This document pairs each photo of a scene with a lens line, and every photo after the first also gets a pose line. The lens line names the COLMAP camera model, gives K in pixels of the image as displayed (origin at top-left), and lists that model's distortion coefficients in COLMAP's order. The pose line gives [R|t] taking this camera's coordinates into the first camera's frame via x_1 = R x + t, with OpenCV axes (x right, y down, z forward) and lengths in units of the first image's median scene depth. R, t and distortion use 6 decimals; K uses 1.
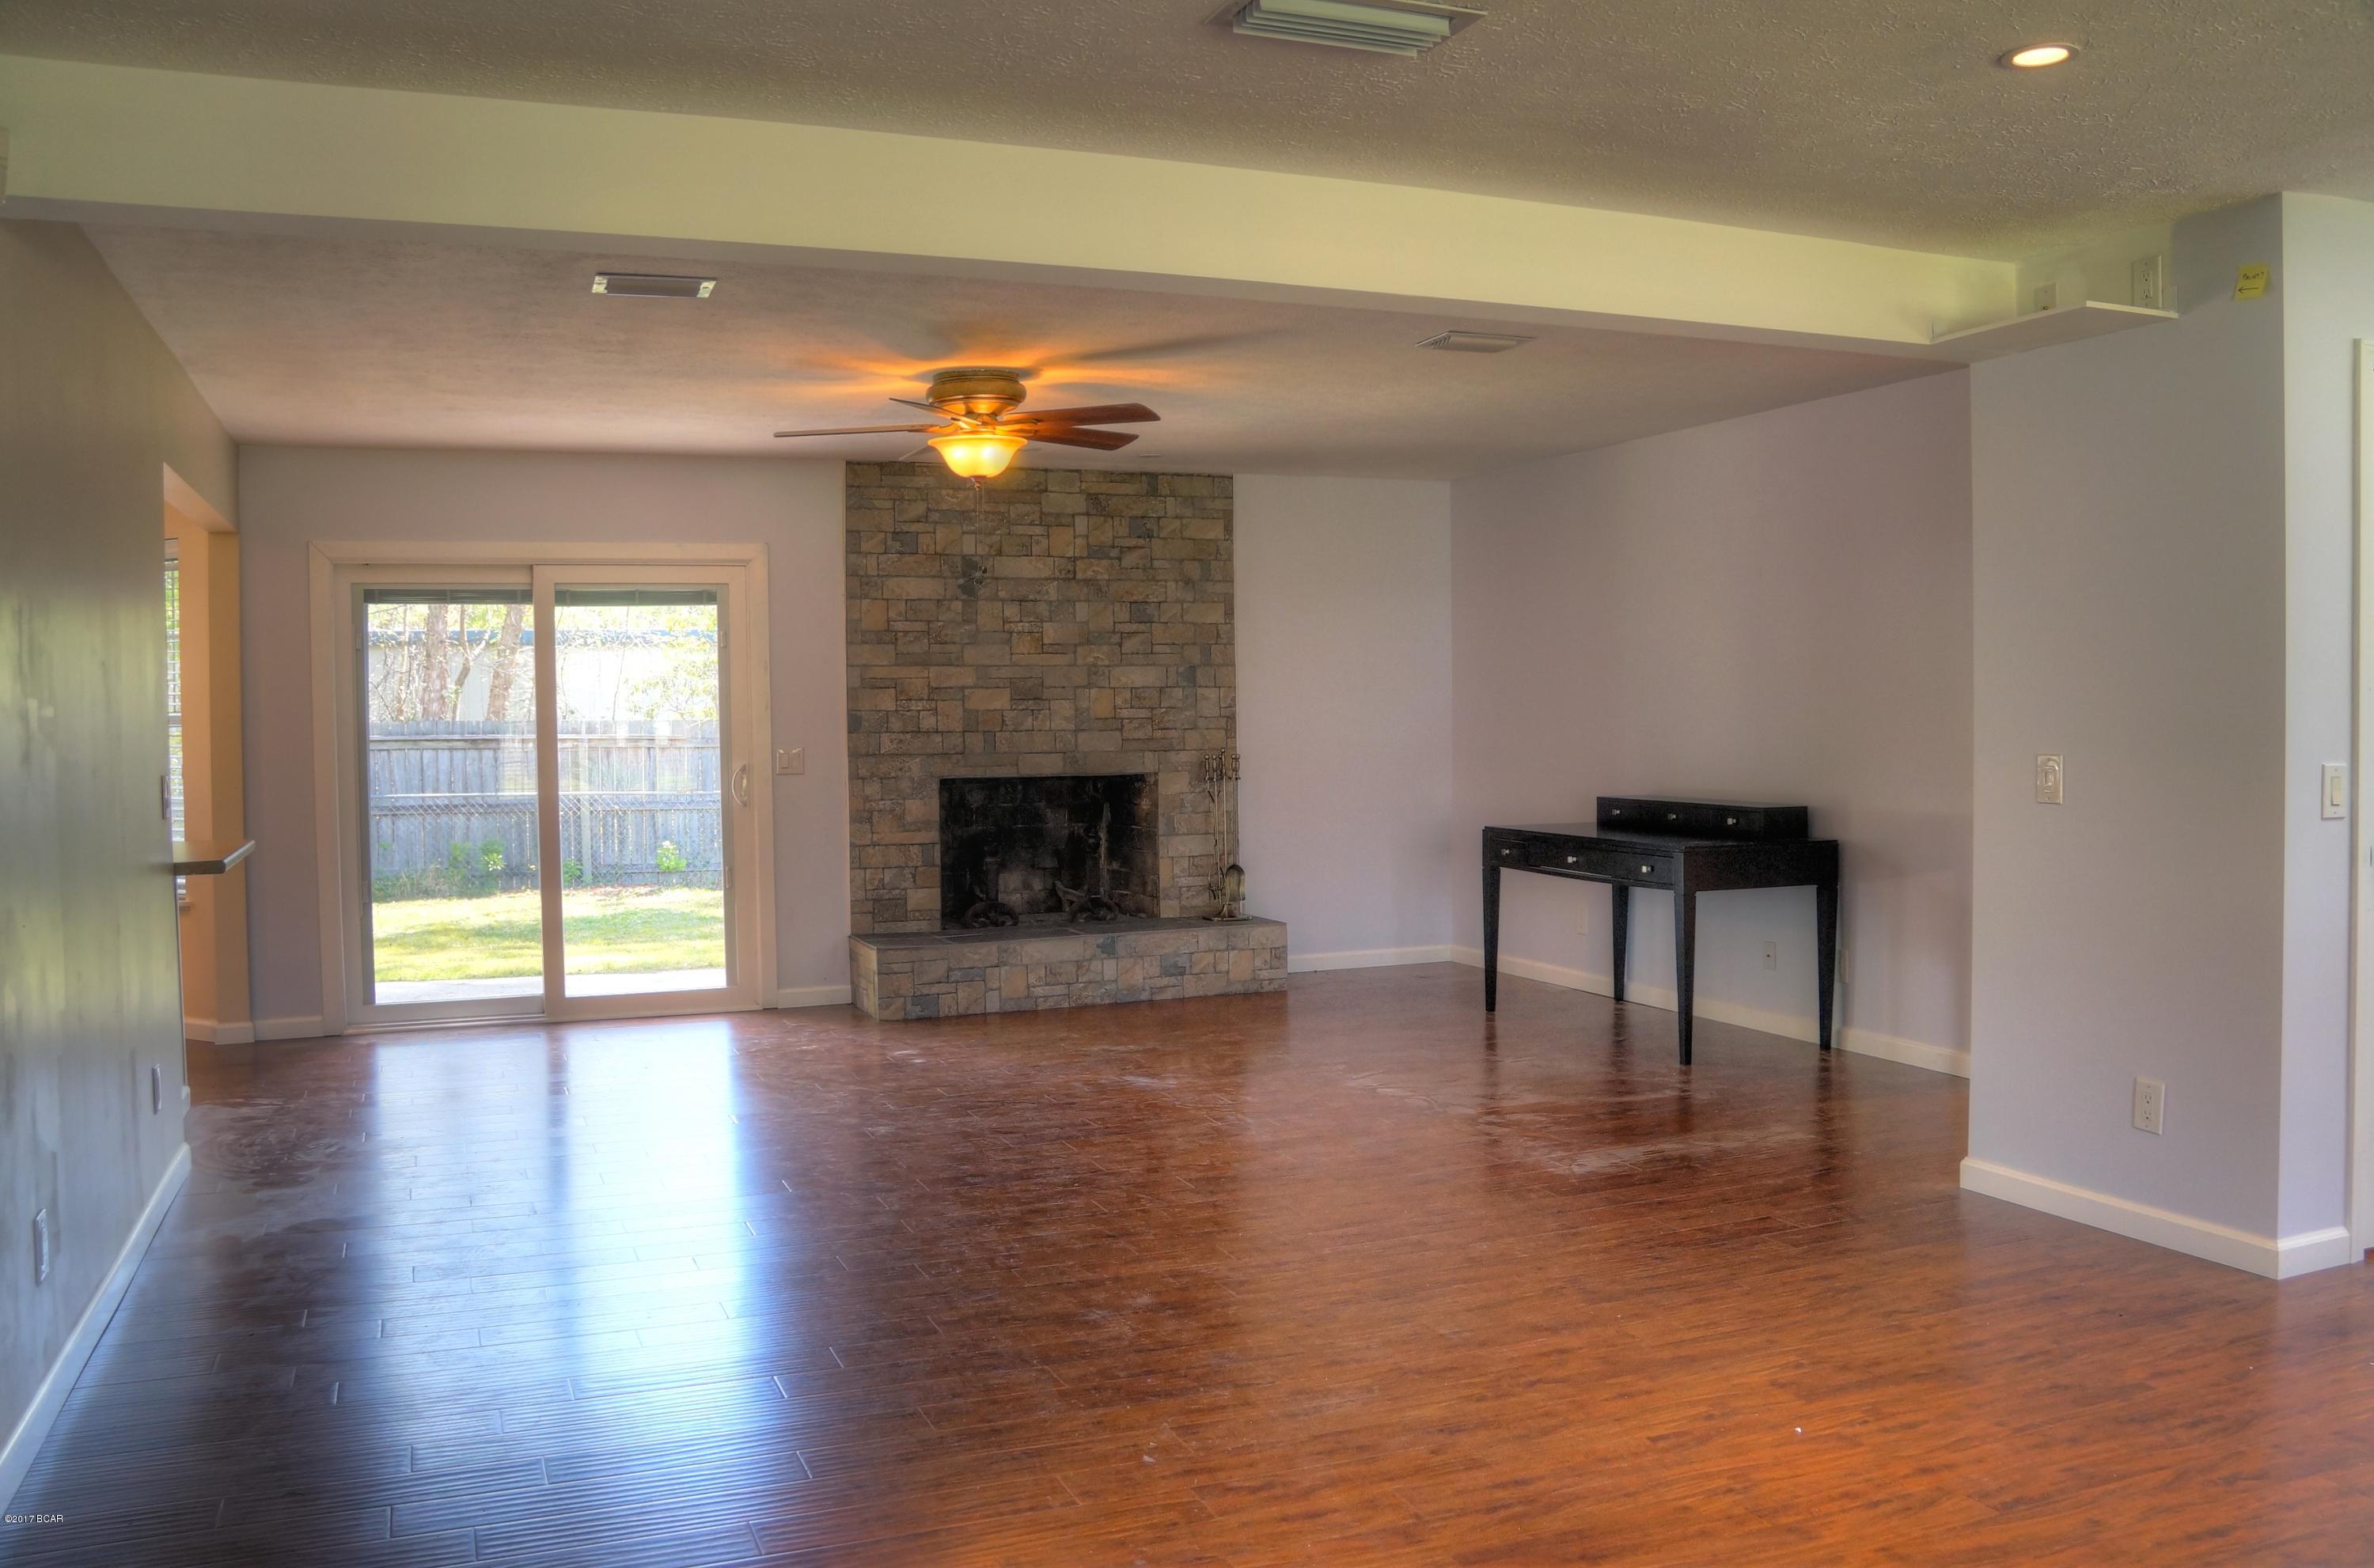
lens RADIAL K [[1898.8, 0, 1185.3], [0, 1898.8, 802.5], [0, 0, 1]] dist [-0.168089, 0.118052]
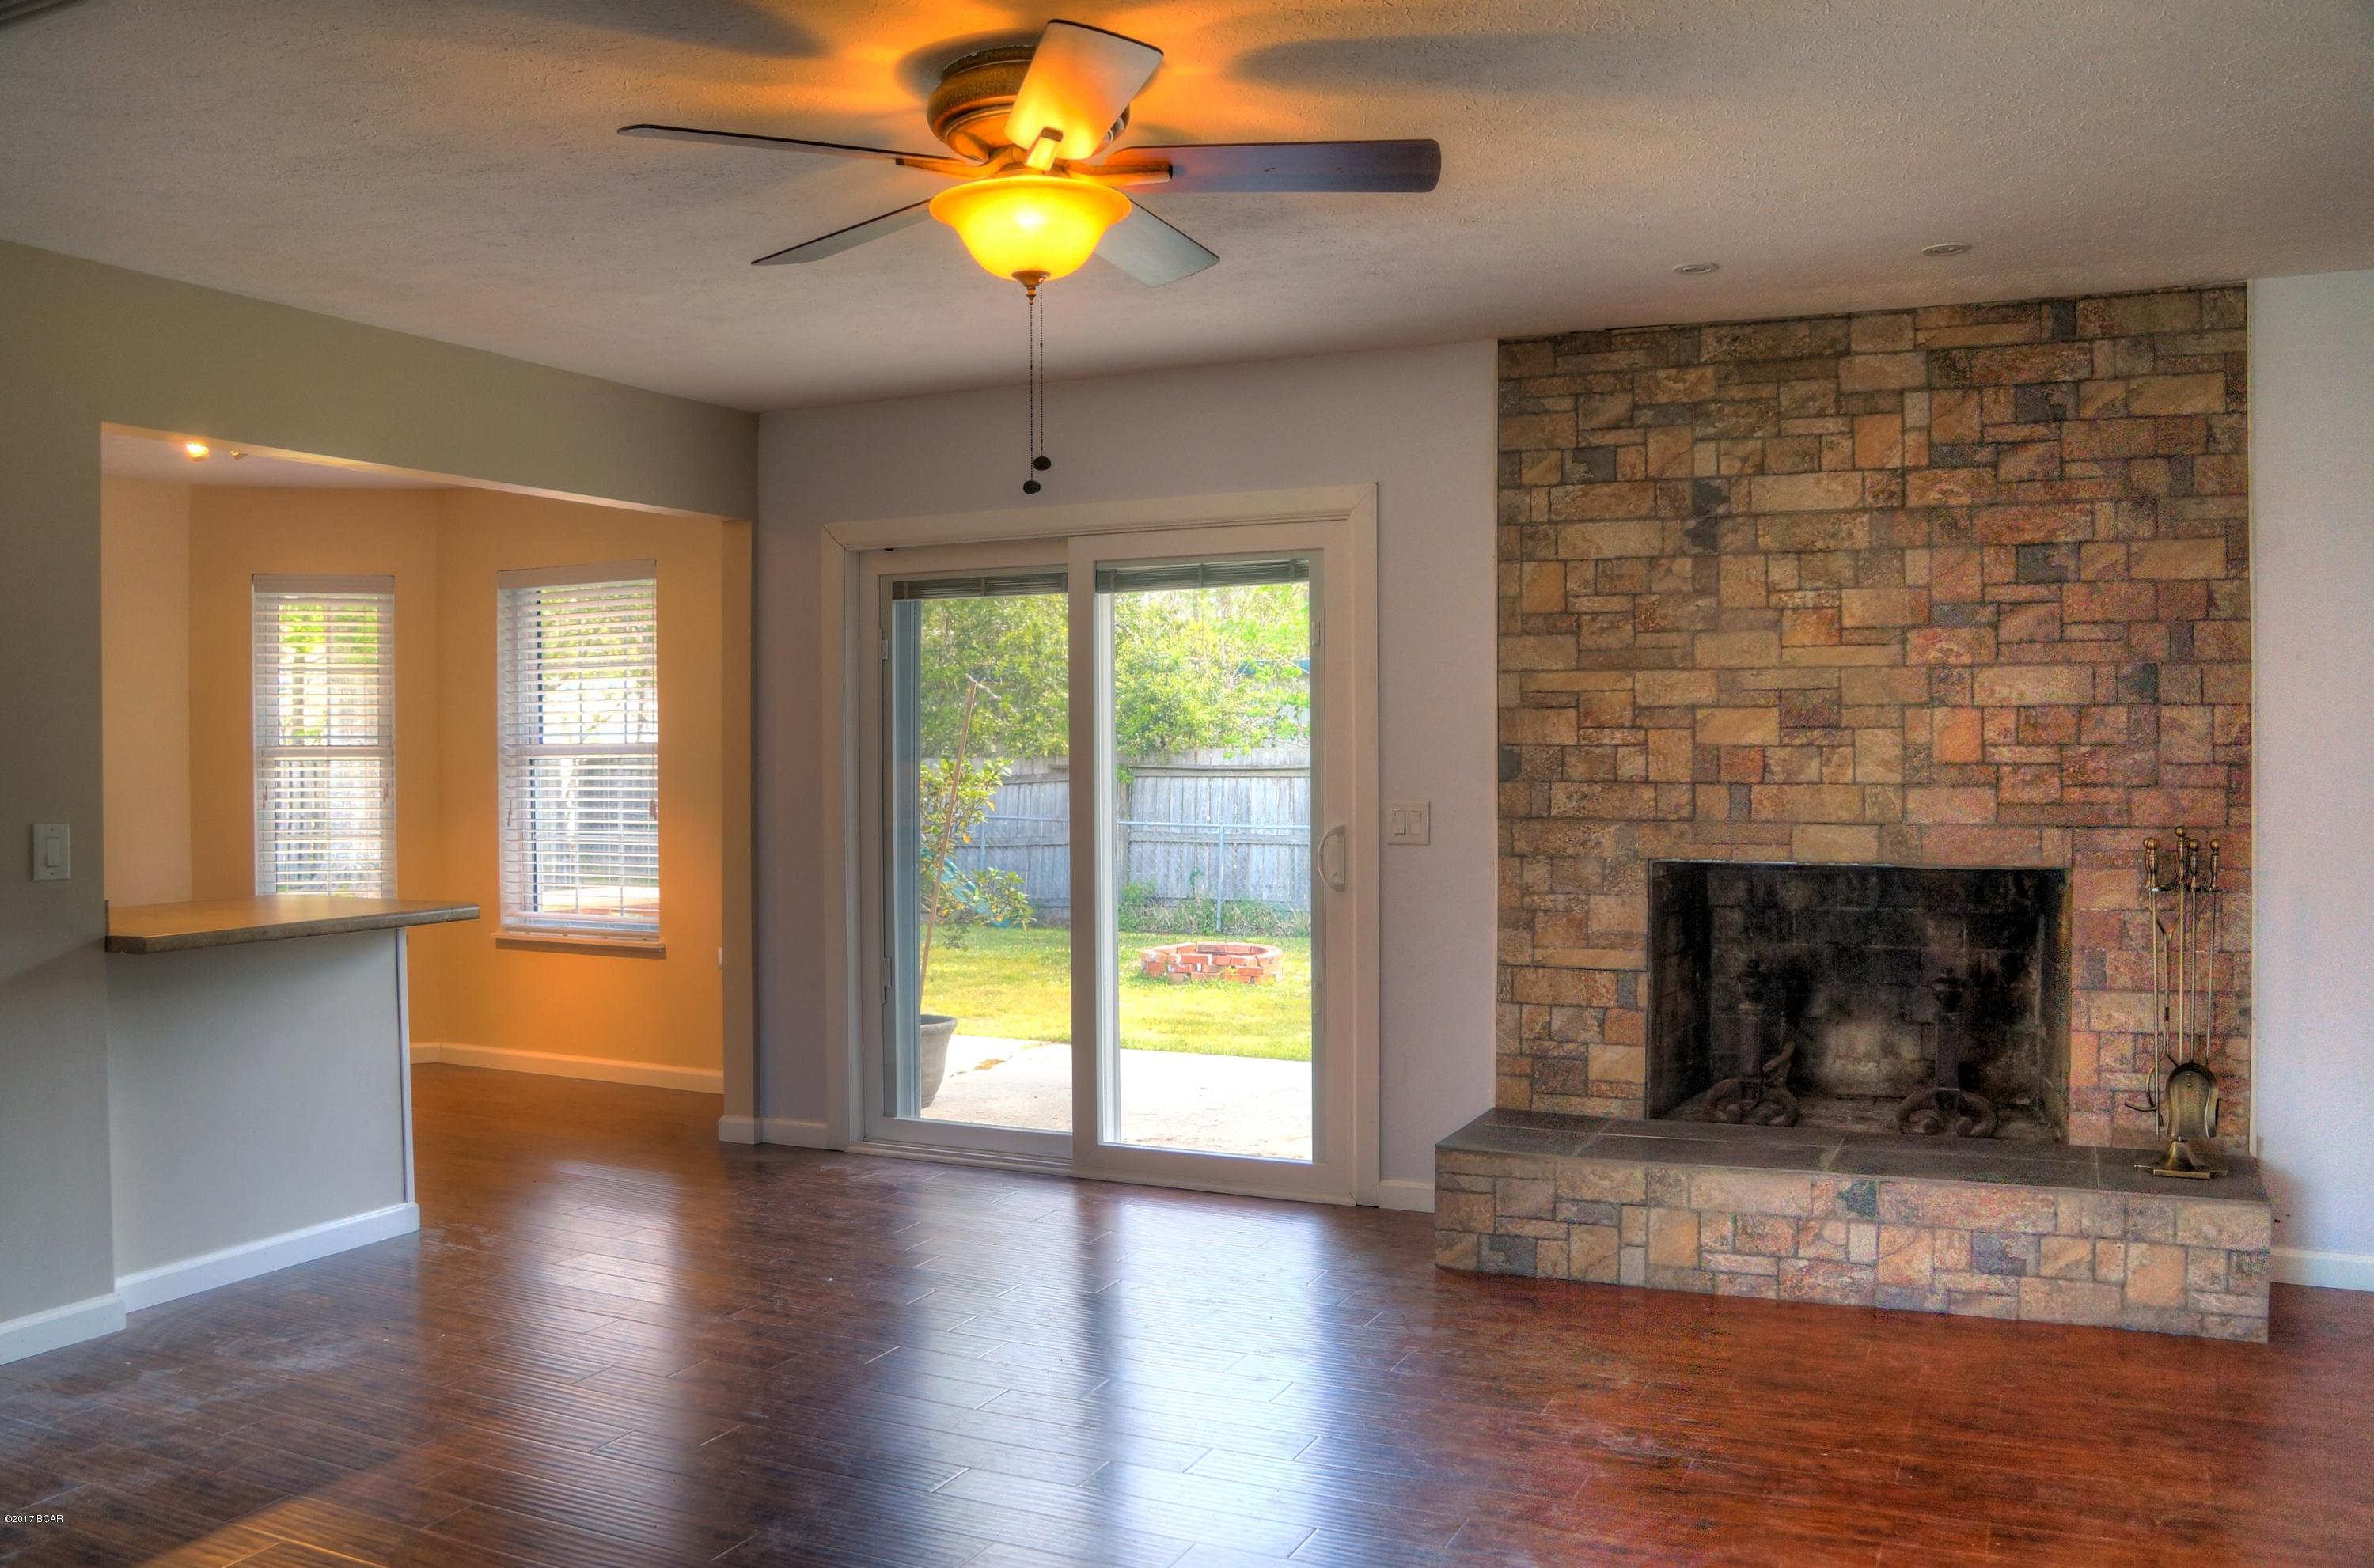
lens RADIAL K [[1898.8, 0, 1198.5], [0, 1898.8, 783.6], [0, 0, 1]] dist [-0.168089, 0.118052]
pose [[0.676672, 0.021988, -0.735956, 0.208134], [-0.038645, 0.999237, -0.005679, -0.028753], [0.735270, 0.032284, 0.677005, 0.512266]]
